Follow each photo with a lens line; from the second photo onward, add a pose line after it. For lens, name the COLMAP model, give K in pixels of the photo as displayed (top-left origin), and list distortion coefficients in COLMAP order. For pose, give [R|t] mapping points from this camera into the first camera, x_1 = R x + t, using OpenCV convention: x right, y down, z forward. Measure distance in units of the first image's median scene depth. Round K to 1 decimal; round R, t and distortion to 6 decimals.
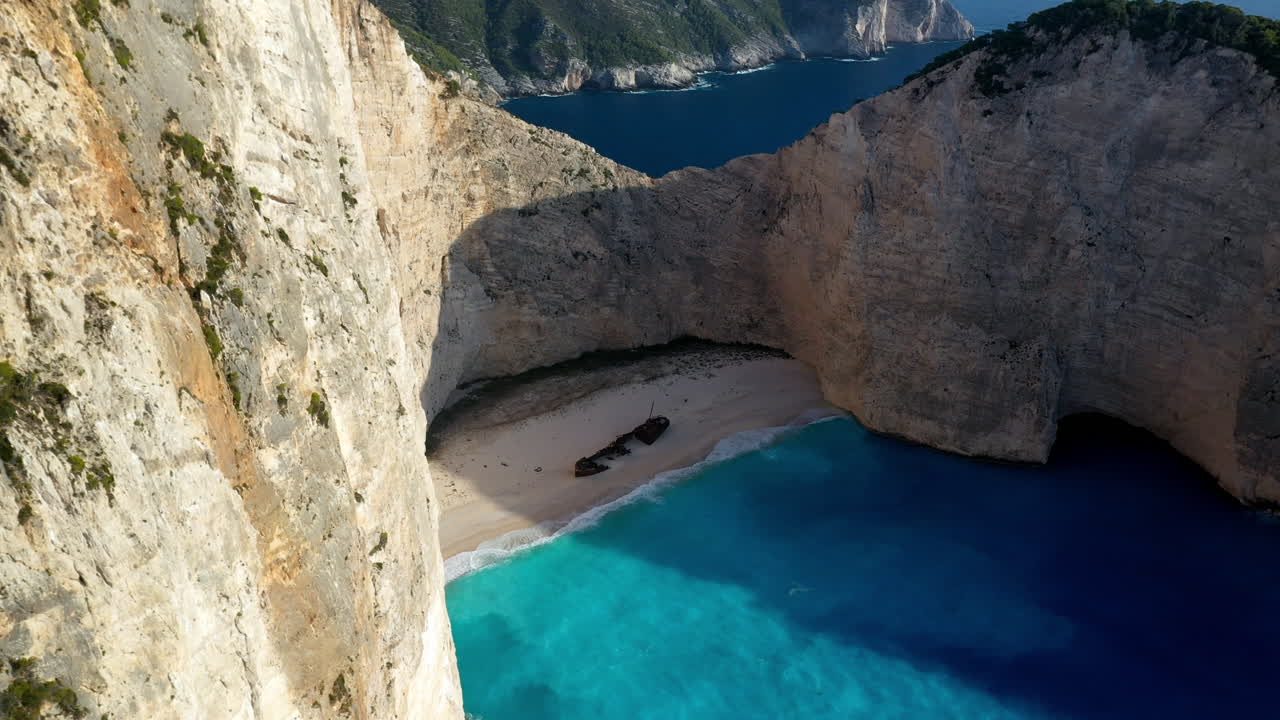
lens RADIAL K [[1071.0, 0, 640.0], [0, 1071.0, 360.0], [0, 0, 1]] dist [0.006263, 0.012279]
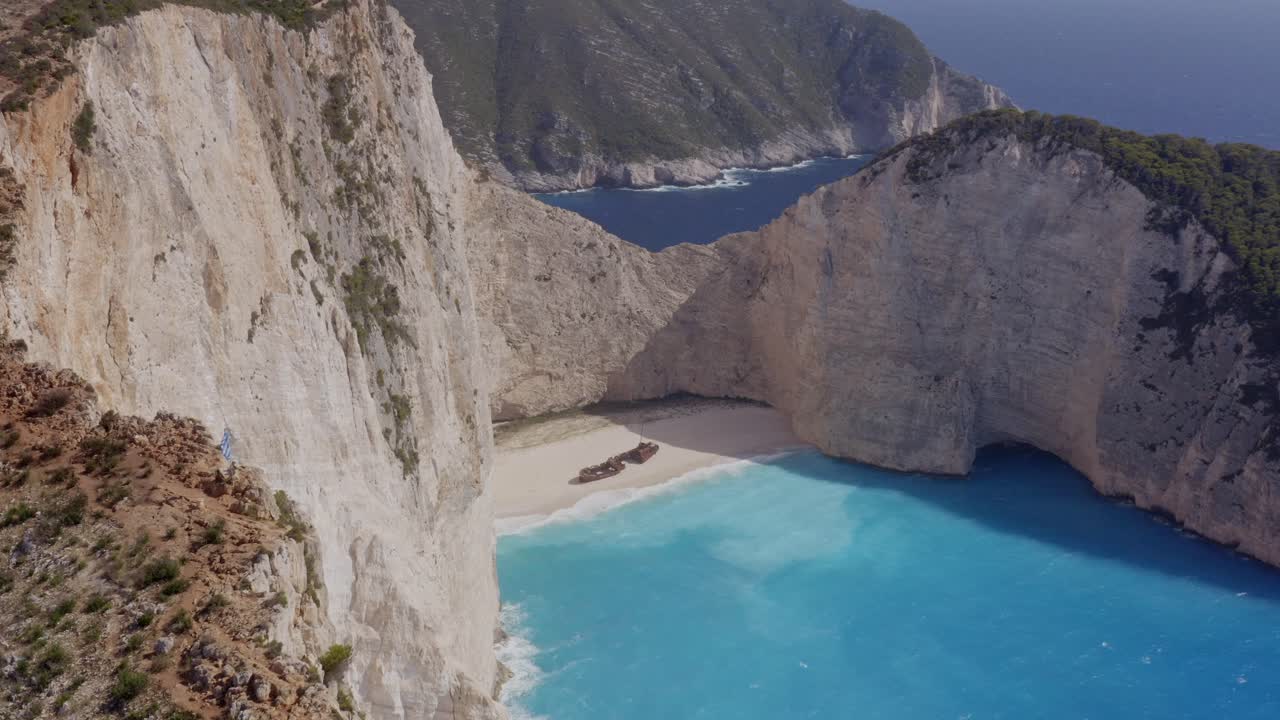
lens RADIAL K [[1598.6, 0, 640.0], [0, 1598.6, 360.0], [0, 0, 1]] dist [-0.244511, -0.009797]
pose [[0.999542, 0.007377, -0.029354, 0.056987], [-0.011615, 0.989073, -0.146968, 0.221607], [0.027949, 0.147241, 0.988706, -0.761108]]
